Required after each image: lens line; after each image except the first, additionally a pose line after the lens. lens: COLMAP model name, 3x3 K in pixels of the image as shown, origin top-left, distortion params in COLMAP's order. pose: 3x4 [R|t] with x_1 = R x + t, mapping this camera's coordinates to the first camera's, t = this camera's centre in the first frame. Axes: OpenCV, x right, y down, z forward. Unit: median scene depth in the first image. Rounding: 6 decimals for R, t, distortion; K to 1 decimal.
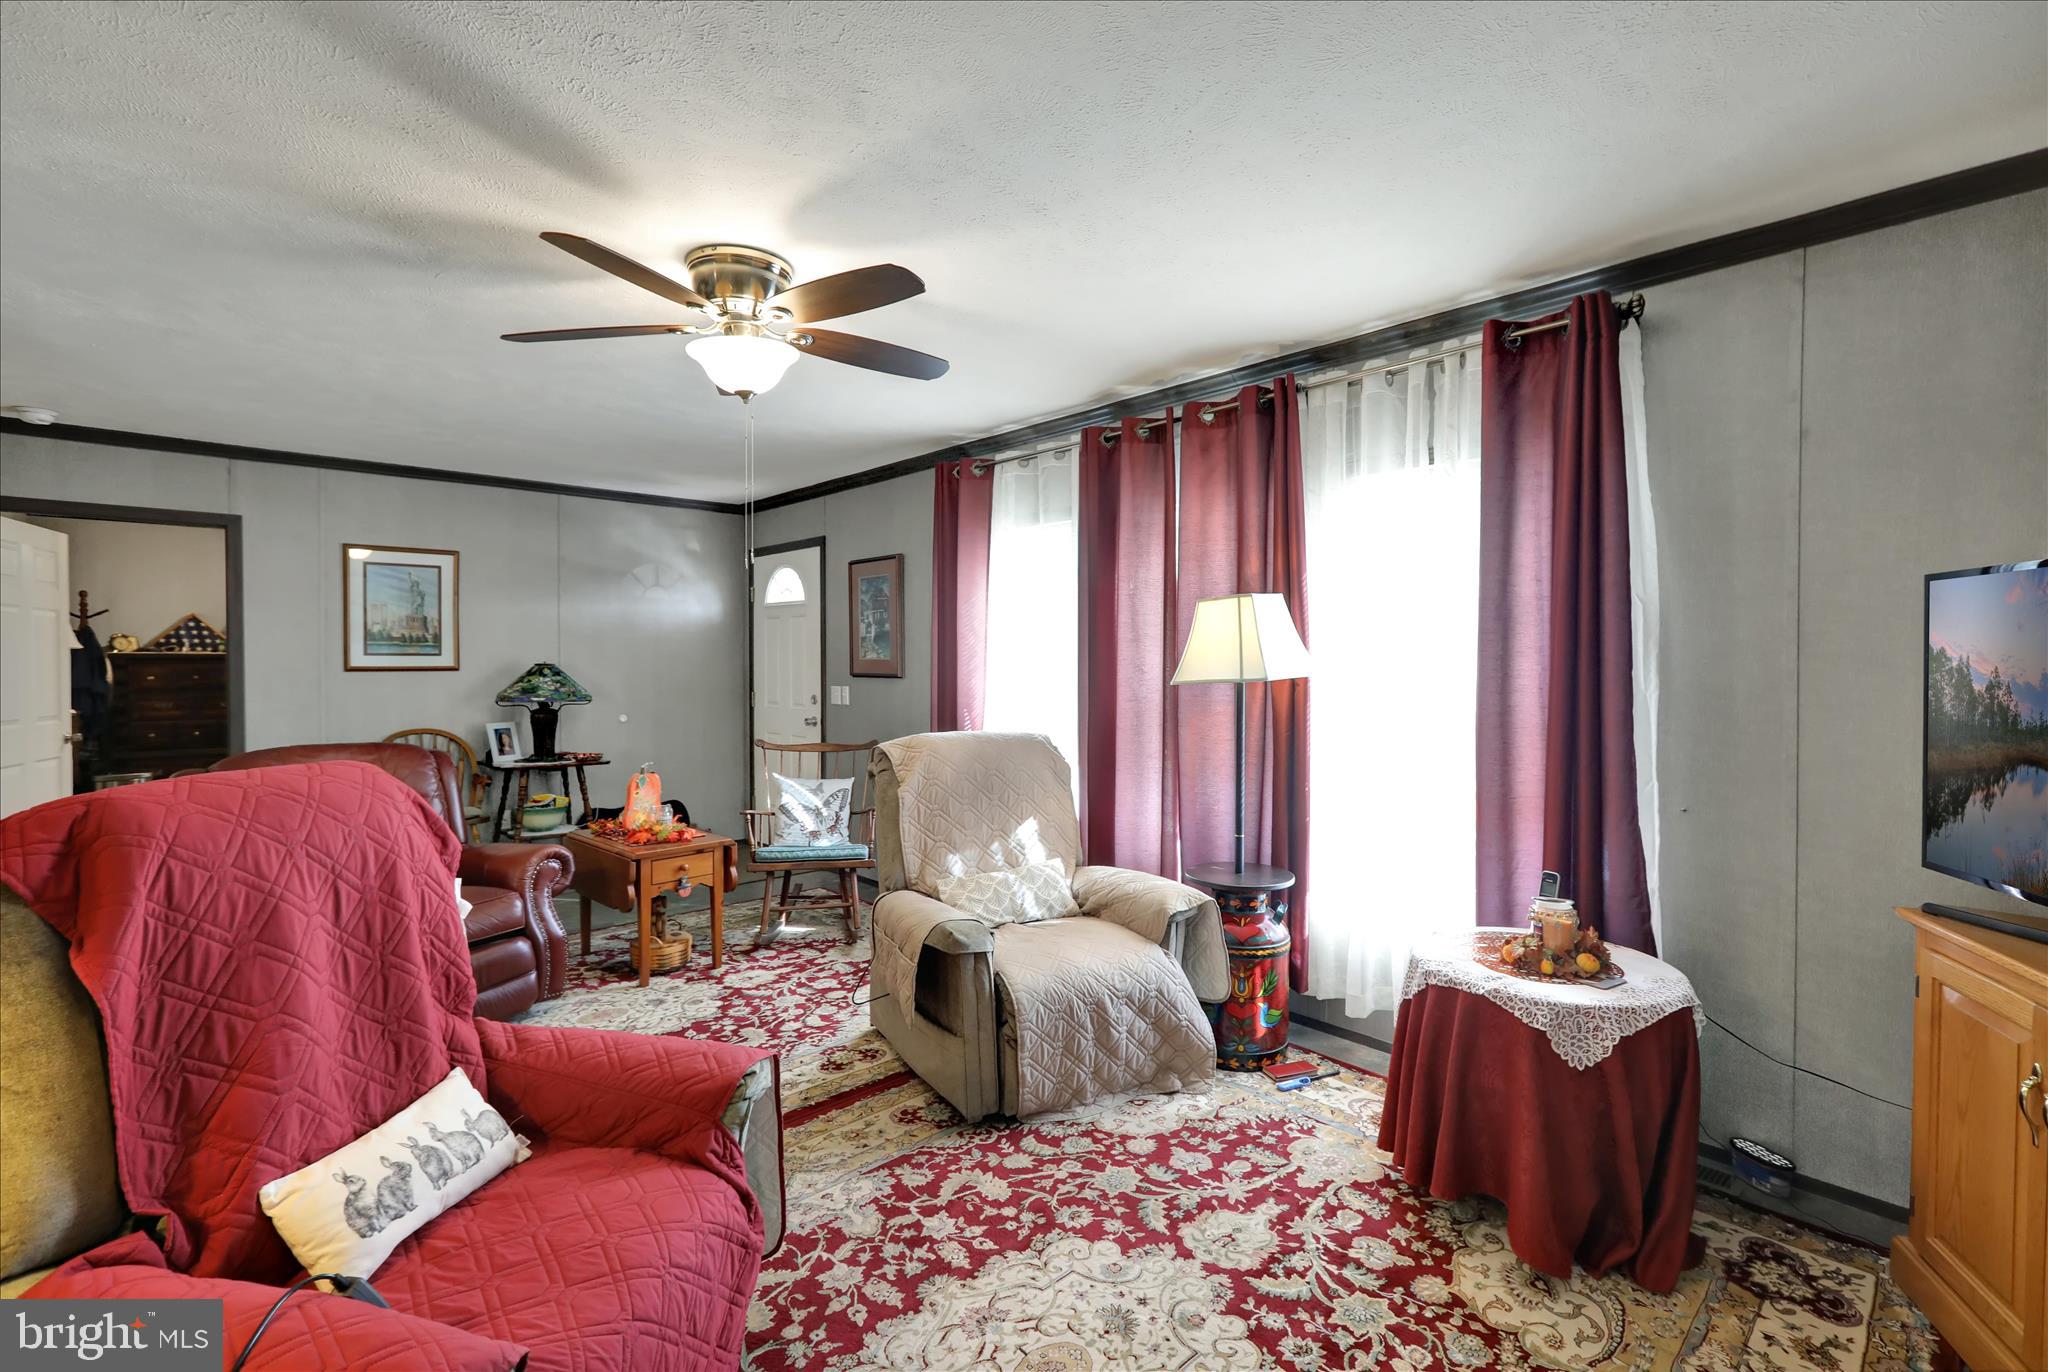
lens RADIAL K [[938.2, 0, 1023.0], [0, 938.2, 670.2], [0, 0, 1]] dist [-0.001374, -0.000702]
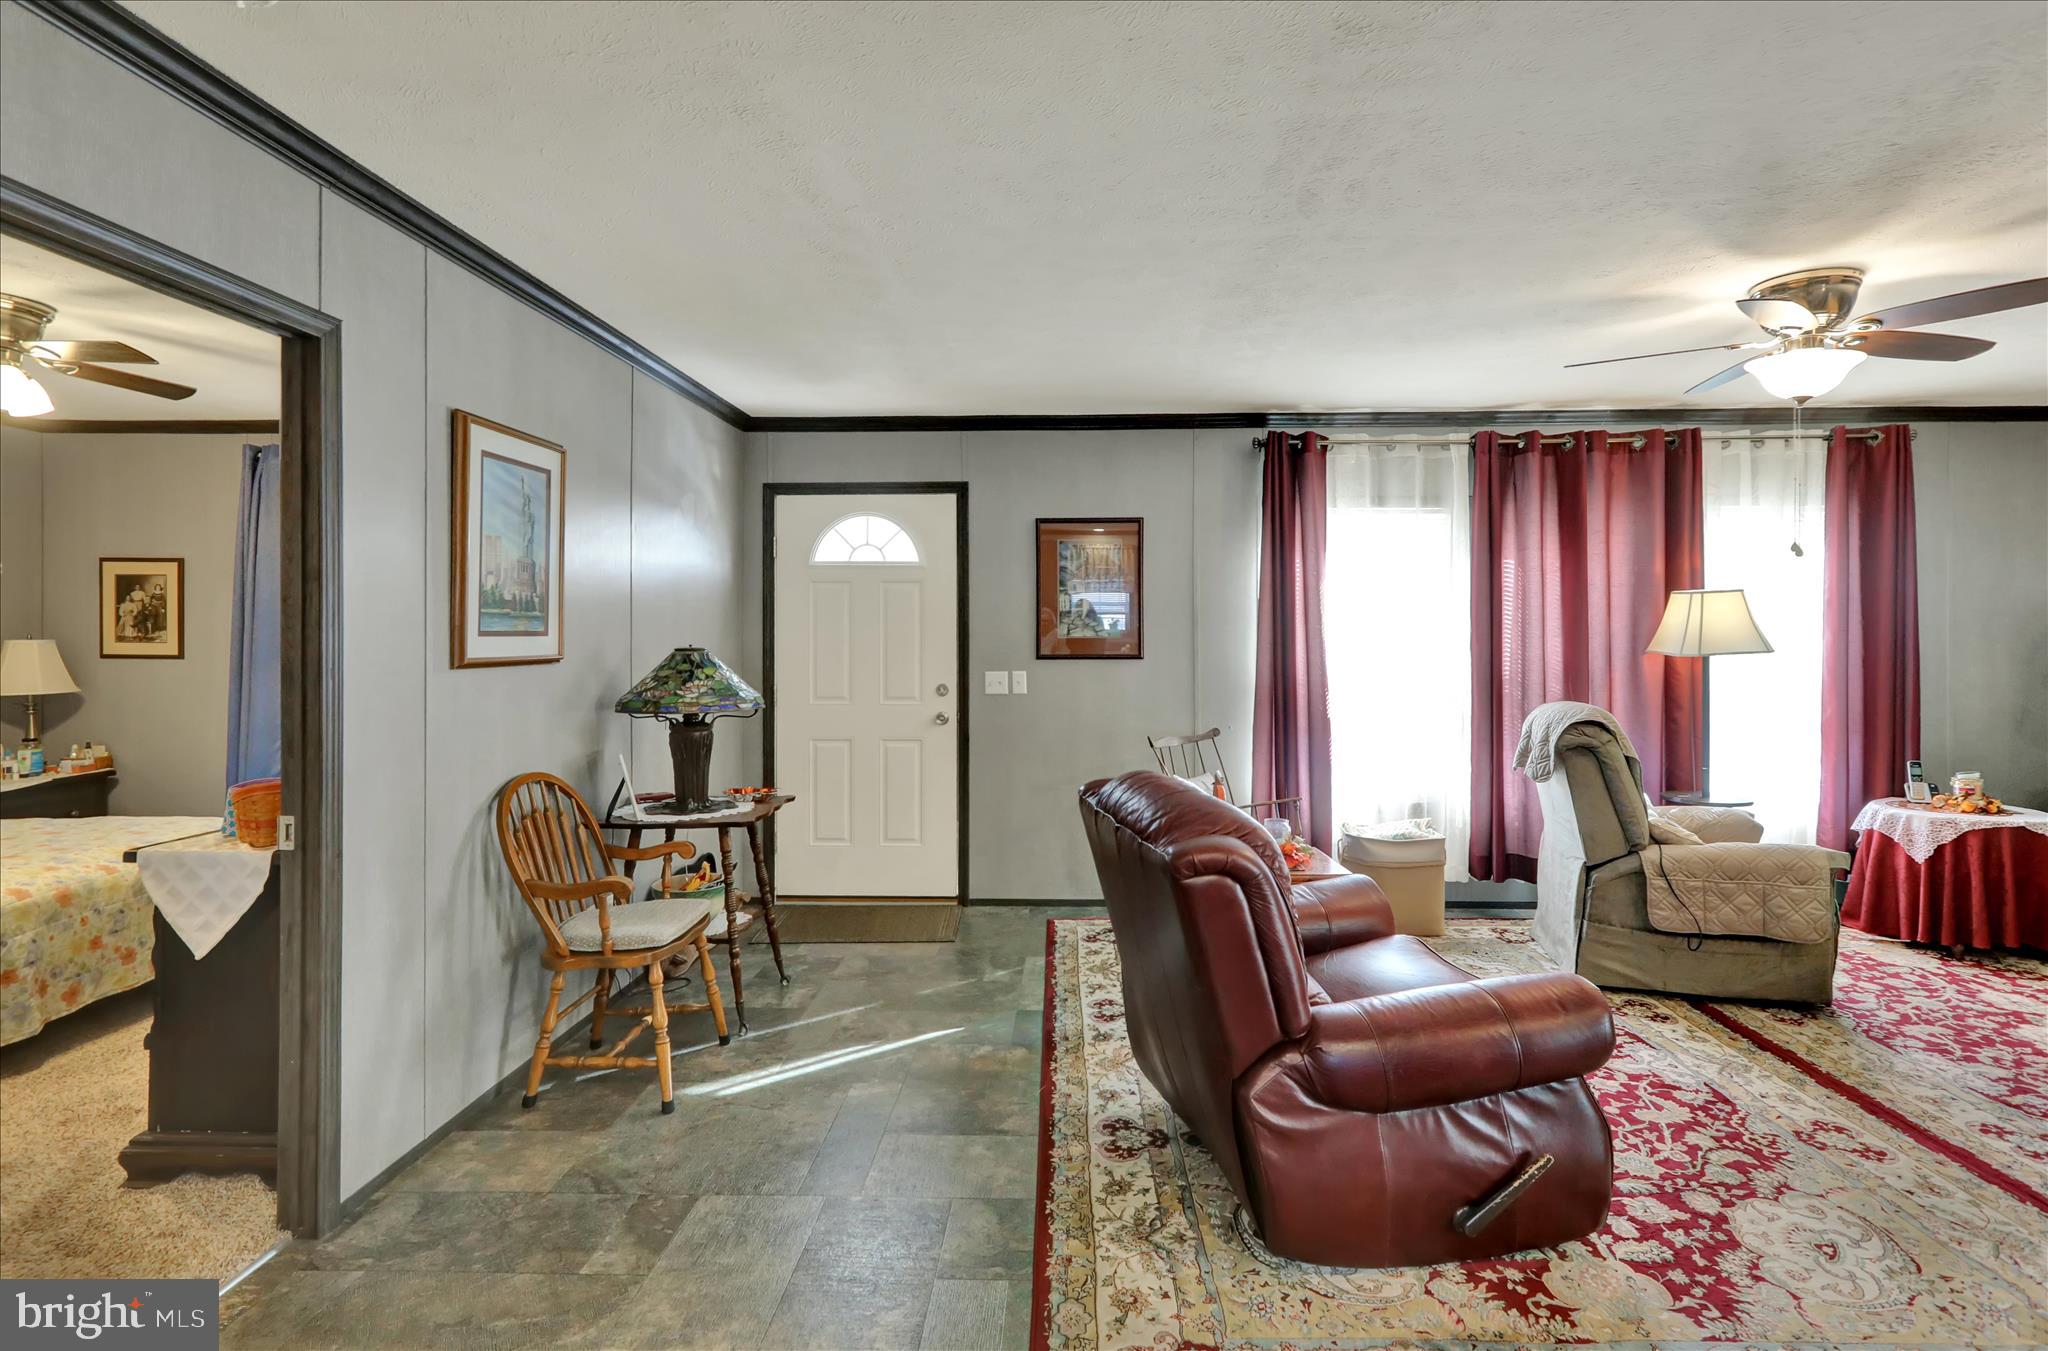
lens RADIAL K [[1031.5, 0, 1032.2], [0, 1031.5, 637.4], [0, 0, 1]] dist [0.001670, 0.000480]
pose [[0.693112, -0.004993, 0.720812, -1.689649], [0.012088, 0.999916, -0.004696, -0.016399], [-0.720728, 0.011968, 0.693115, 0.759966]]
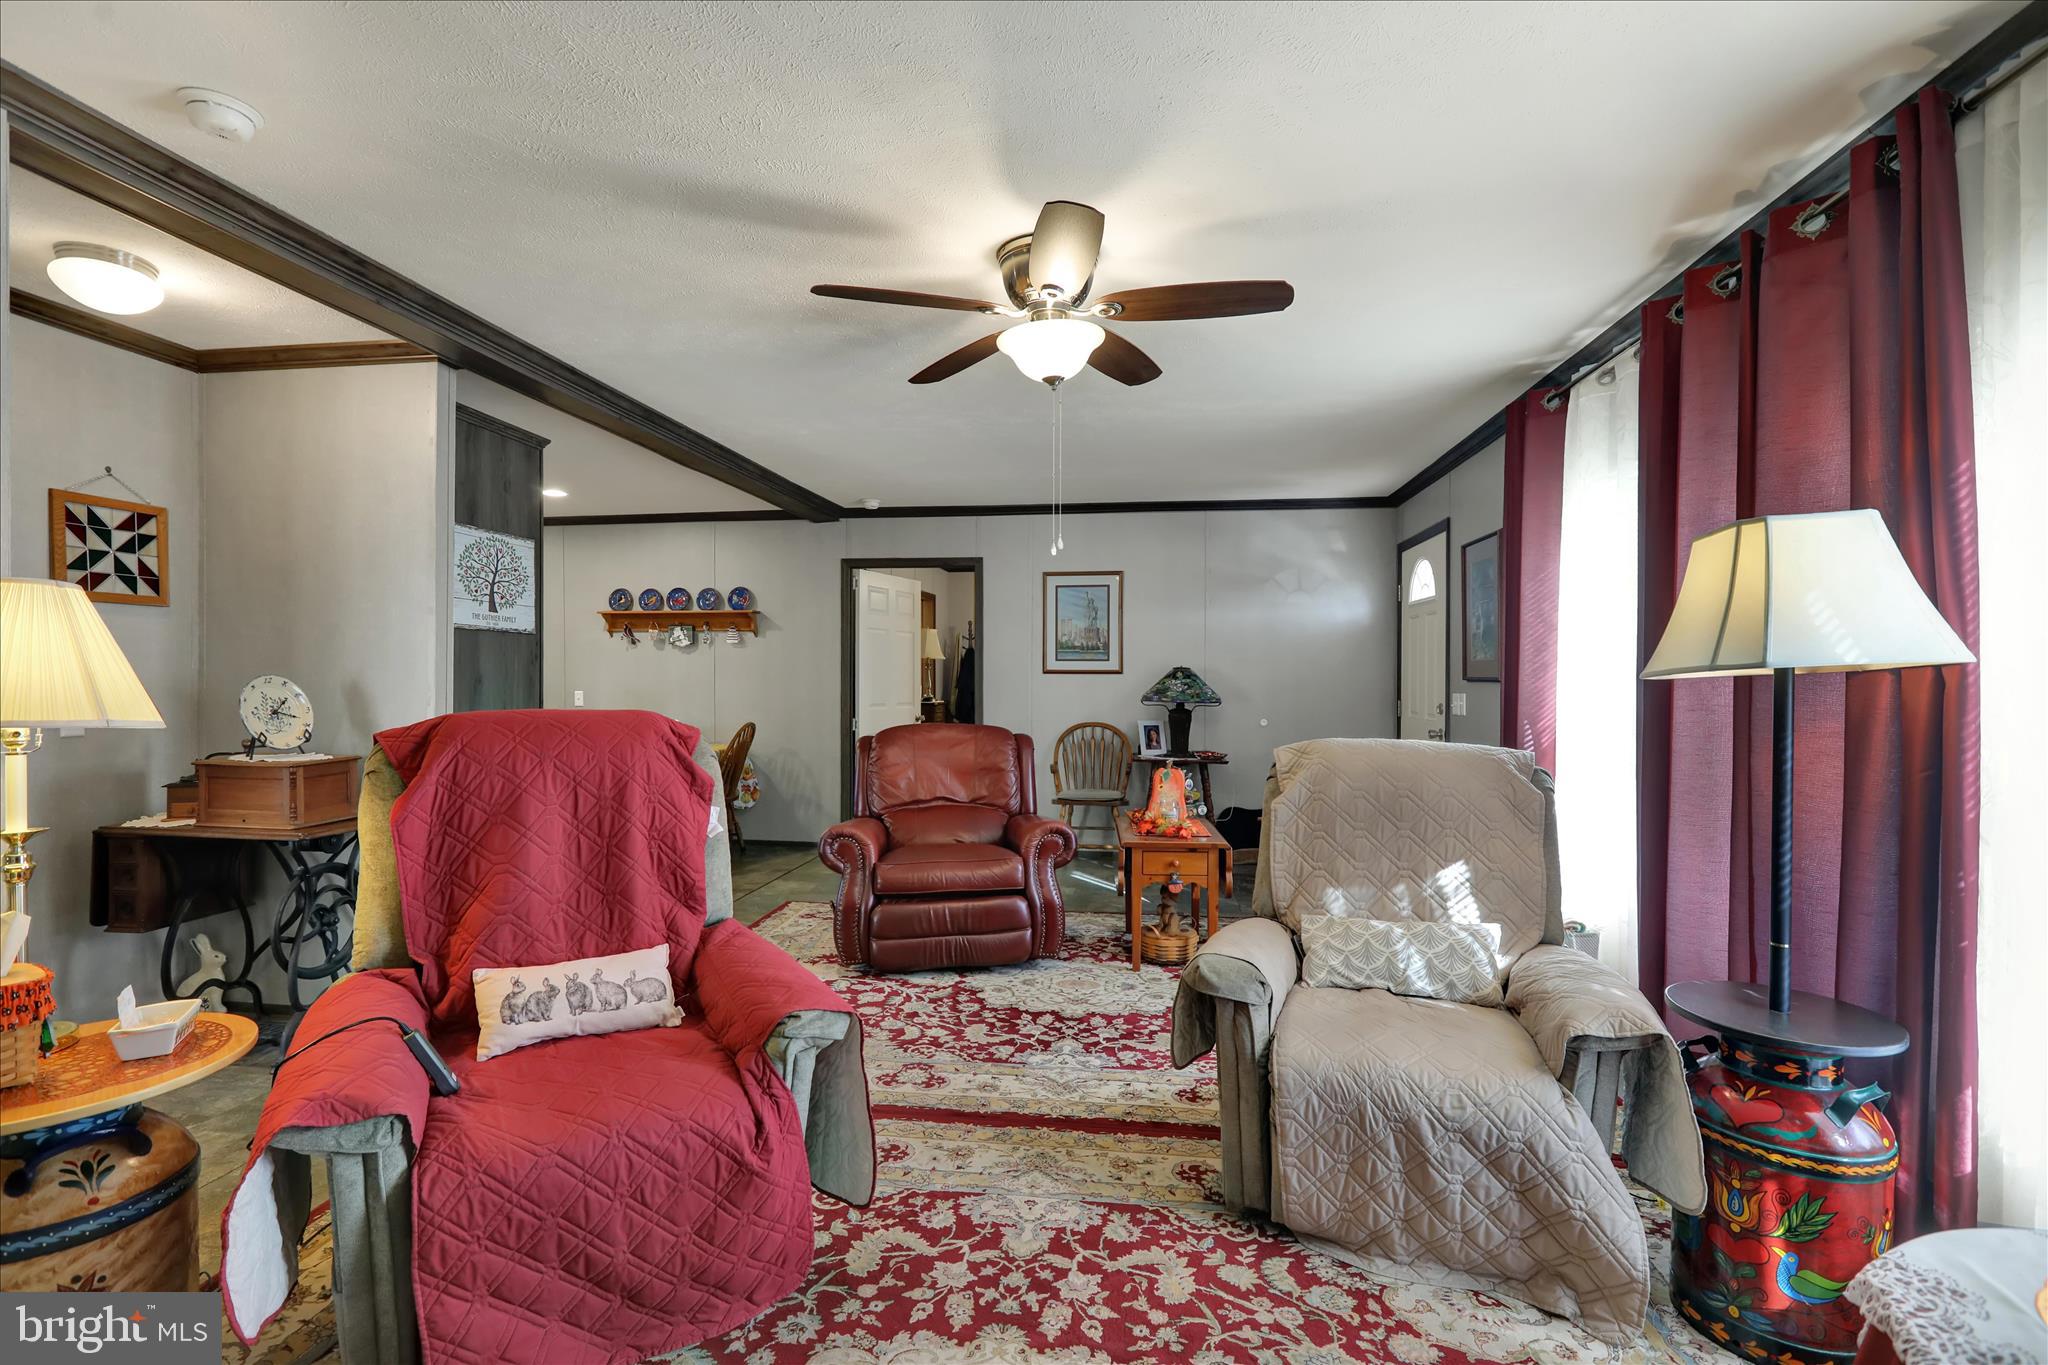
lens RADIAL K [[941.9, 0, 1005.3], [0, 941.9, 676.2], [0, 0, 1]] dist [0.000911, 0.000516]
pose [[0.627309, 0.002775, -0.778766, 0.432229], [-0.013452, 0.999883, -0.007273, 0.027522], [0.778655, 0.015039, 0.627272, 0.309120]]
